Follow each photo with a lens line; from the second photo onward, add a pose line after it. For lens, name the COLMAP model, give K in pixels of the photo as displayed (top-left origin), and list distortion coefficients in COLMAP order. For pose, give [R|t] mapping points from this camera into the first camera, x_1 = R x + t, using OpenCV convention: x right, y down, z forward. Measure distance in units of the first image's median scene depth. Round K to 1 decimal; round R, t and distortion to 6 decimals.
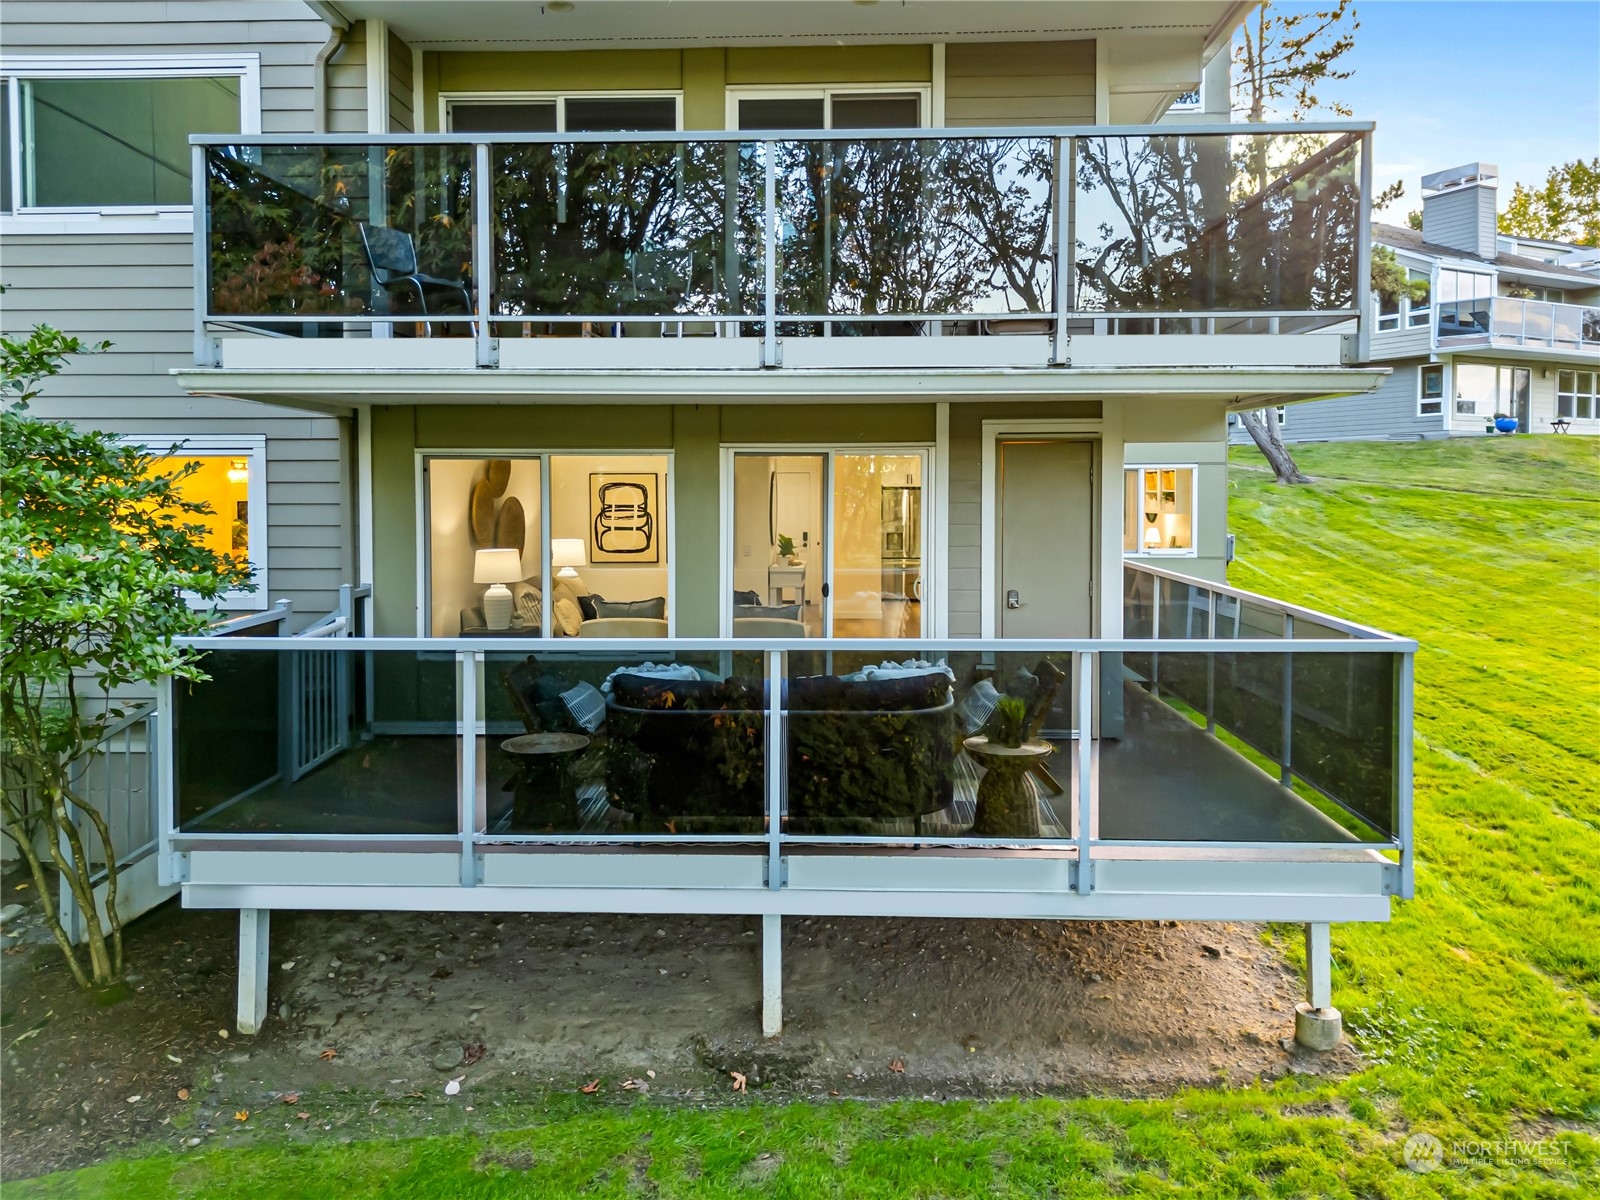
lens RADIAL K [[1250.4, 0, 800.7], [0, 1250.4, 516.3], [0, 0, 1]] dist [0.035920, -0.004248]
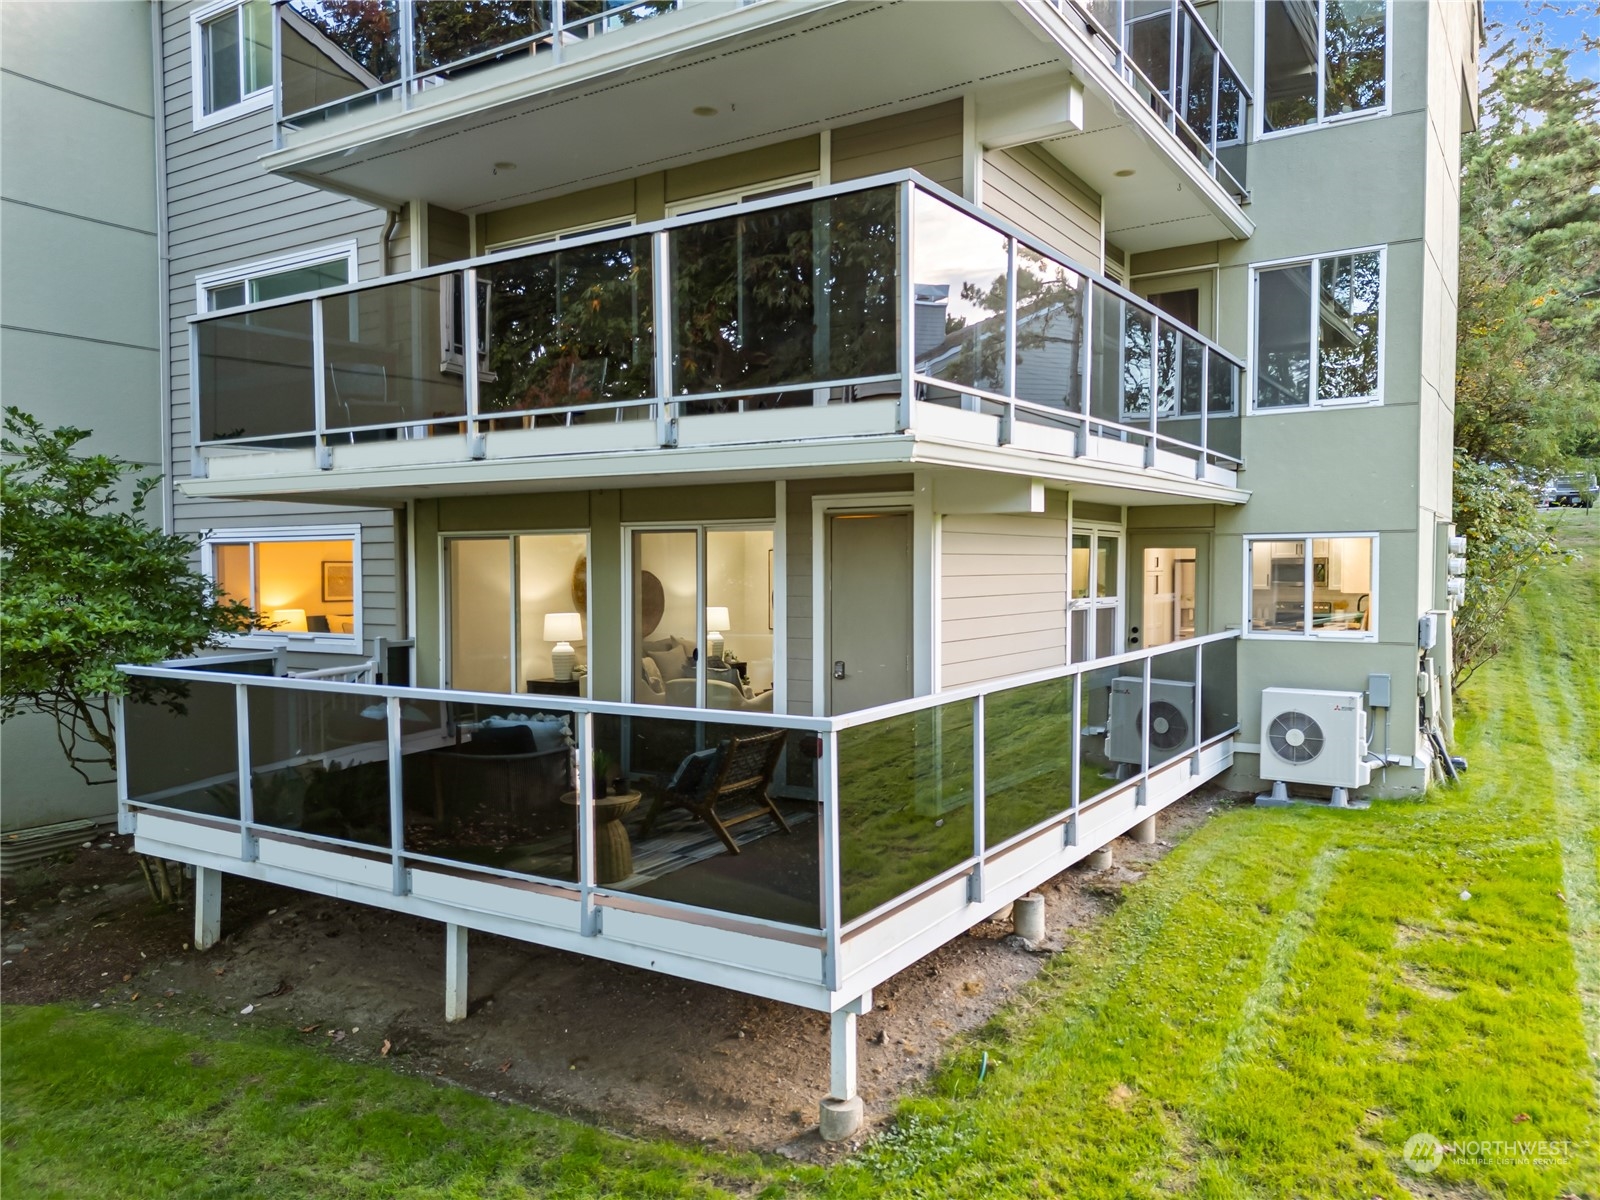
lens RADIAL K [[1194.9, 0, 800.0], [0, 1194.9, 600.0], [0, 0, 1]] dist [0.033814, -0.001858]
pose [[0.856244, 0.013854, -0.516386, 0.717799], [-0.009706, 0.999895, 0.010733, -0.001912], [0.516480, -0.004178, 0.856289, 0.167134]]
